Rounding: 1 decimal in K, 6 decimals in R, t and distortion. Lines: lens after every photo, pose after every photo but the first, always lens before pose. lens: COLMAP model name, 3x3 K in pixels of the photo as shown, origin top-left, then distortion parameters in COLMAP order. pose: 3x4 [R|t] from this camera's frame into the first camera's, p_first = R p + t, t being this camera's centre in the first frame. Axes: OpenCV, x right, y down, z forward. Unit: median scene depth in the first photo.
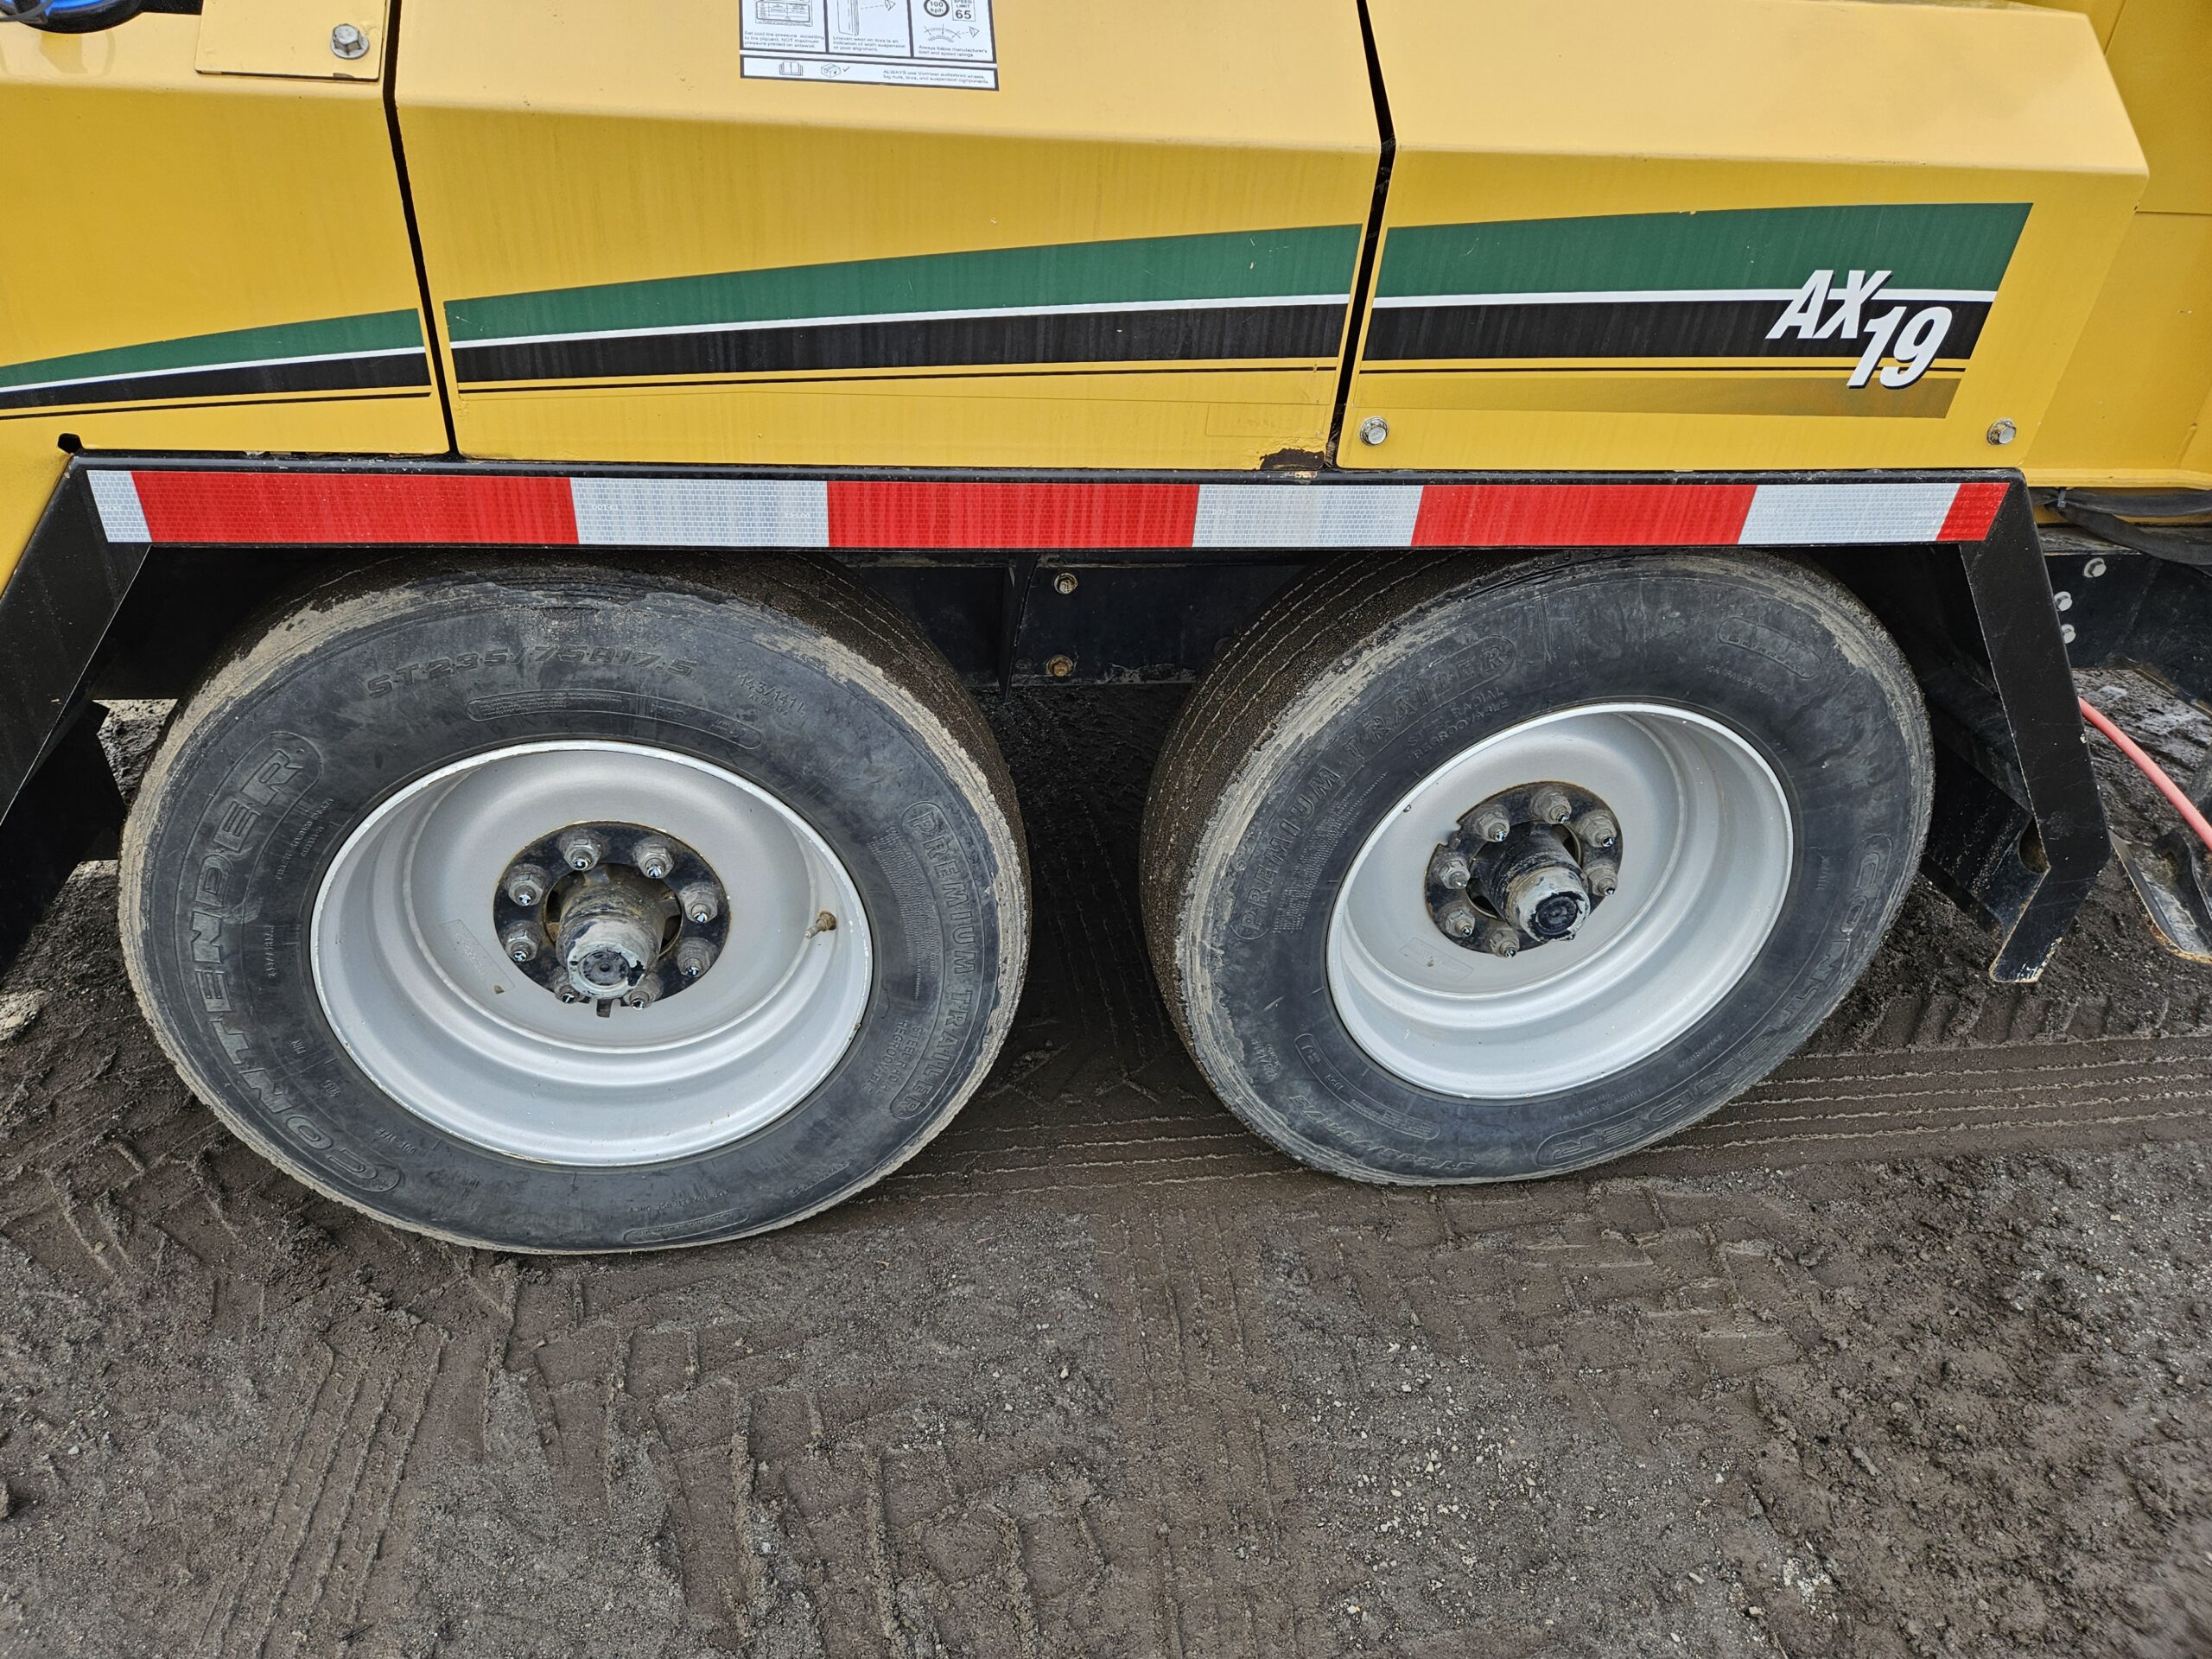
lens RADIAL K [[1504.7, 0, 1054.0], [0, 1504.7, 835.5], [0, 0, 1]] dist [0.068113, -0.055351]
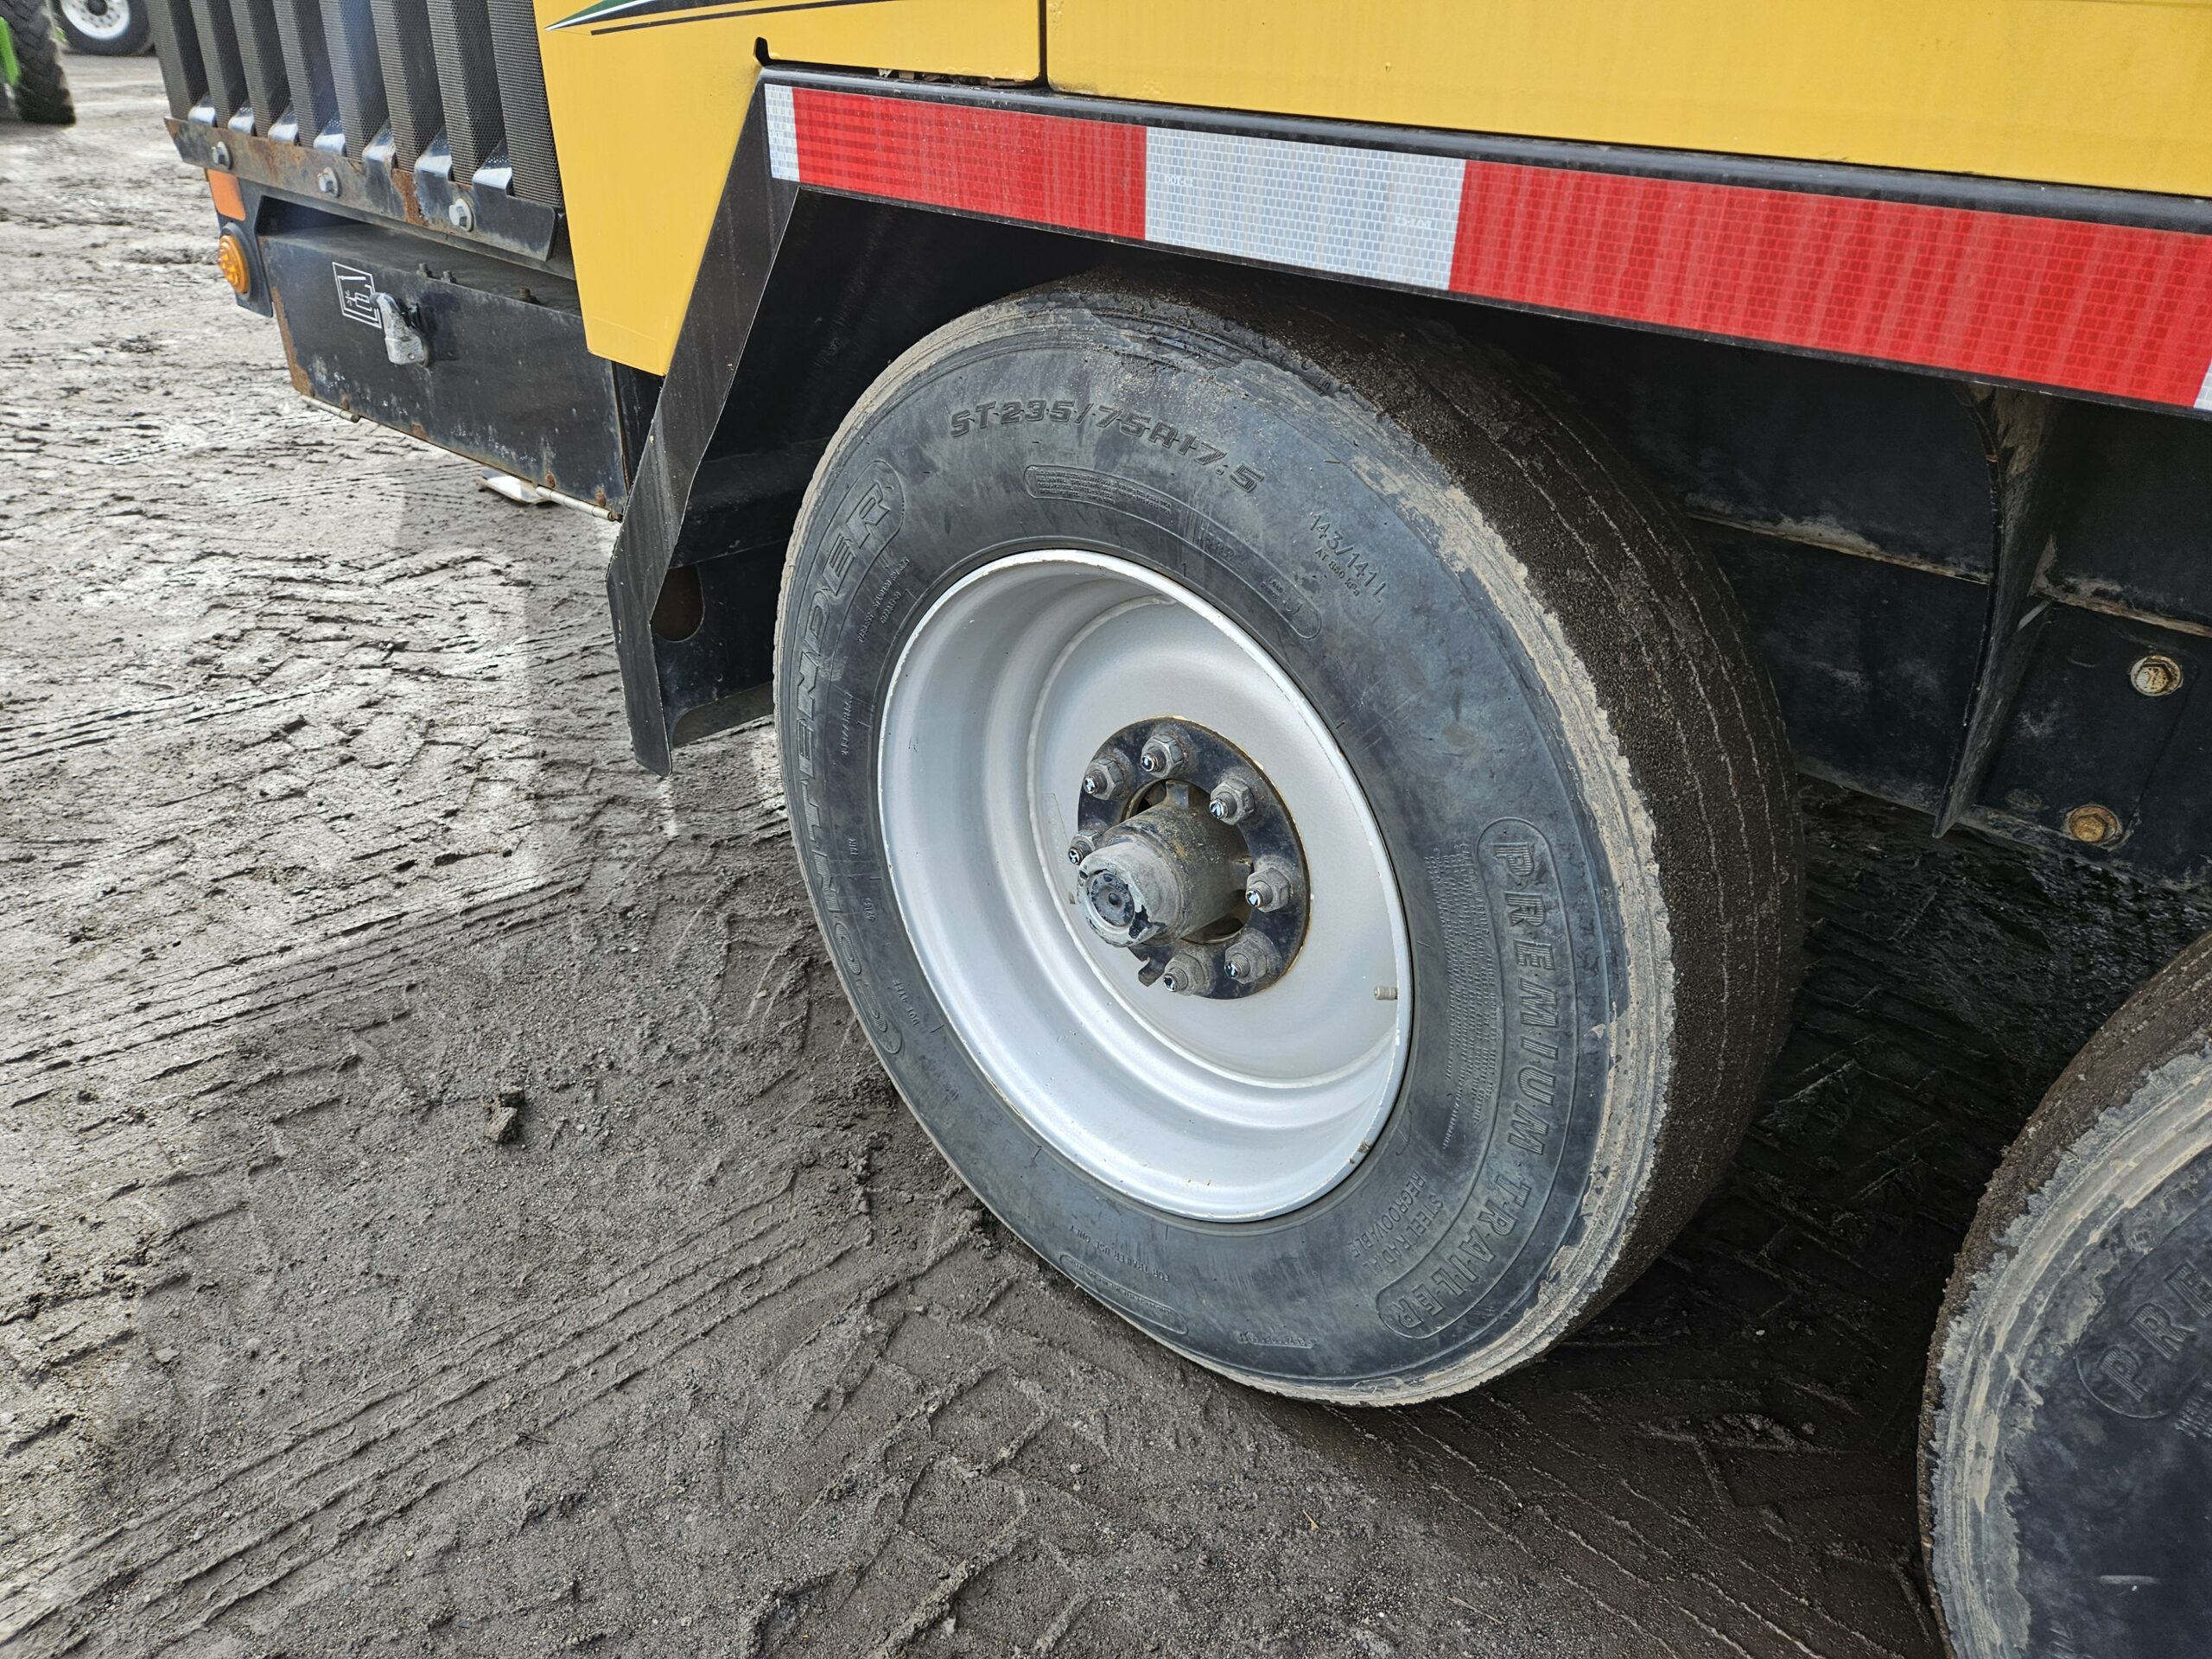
lens RADIAL K [[1504.7, 0, 1054.0], [0, 1504.7, 835.5], [0, 0, 1]] dist [0.068113, -0.055351]
pose [[0.629984, 0.355741, -0.690340, 0.205992], [-0.428624, 0.900536, 0.072908, 0.018039], [0.647612, 0.249965, 0.719803, 0.465112]]
